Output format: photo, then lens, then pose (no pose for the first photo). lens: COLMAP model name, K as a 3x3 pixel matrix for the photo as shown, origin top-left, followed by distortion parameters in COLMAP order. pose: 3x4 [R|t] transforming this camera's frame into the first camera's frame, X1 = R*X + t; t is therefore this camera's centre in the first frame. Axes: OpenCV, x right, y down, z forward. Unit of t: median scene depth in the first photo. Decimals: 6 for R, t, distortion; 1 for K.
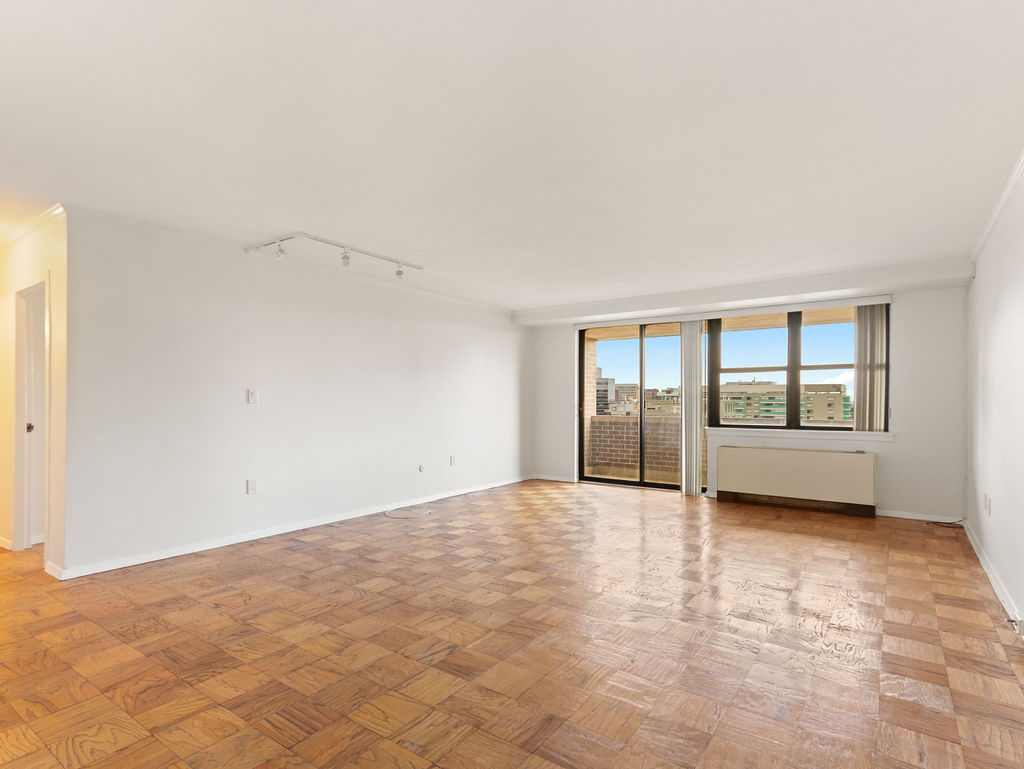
lens RADIAL K [[541.2, 0, 503.2], [0, 541.2, 395.1], [0, 0, 1]] dist [0.032958, -0.000529]
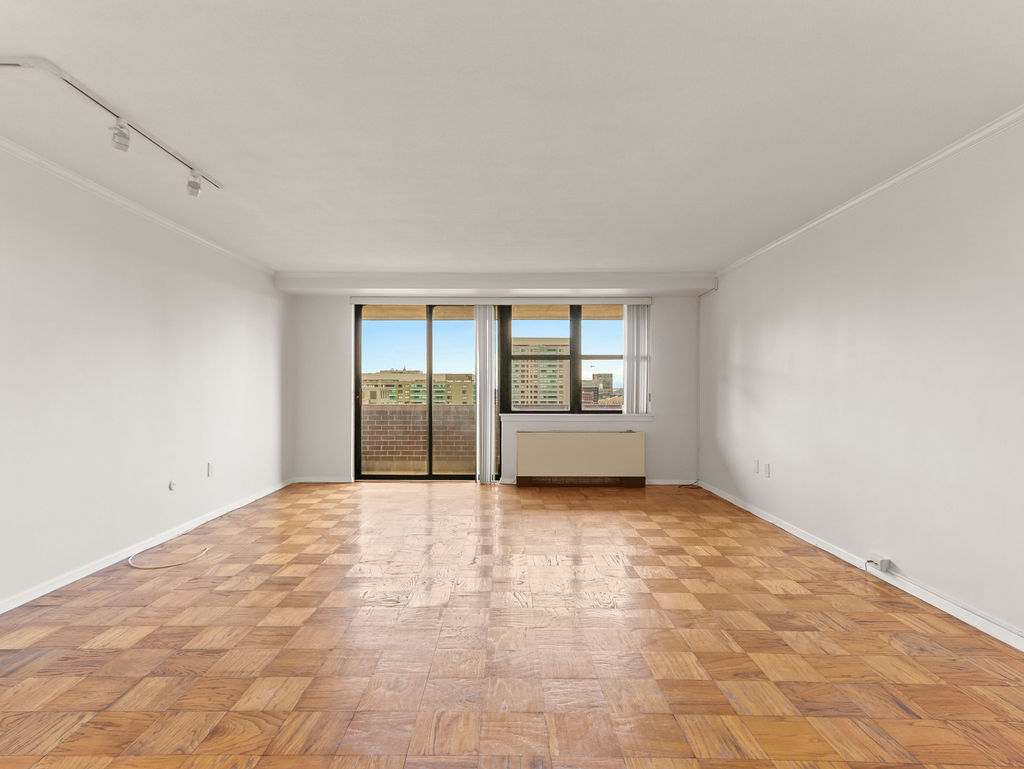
lens RADIAL K [[541.2, 0, 509.4], [0, 541.2, 391.9], [0, 0, 1]] dist [0.032958, -0.000529]
pose [[0.819468, -0.003909, 0.573112, -0.187218], [-0.006054, 0.999862, 0.015476, 0.003439], [-0.573093, -0.016152, 0.819331, 0.186439]]
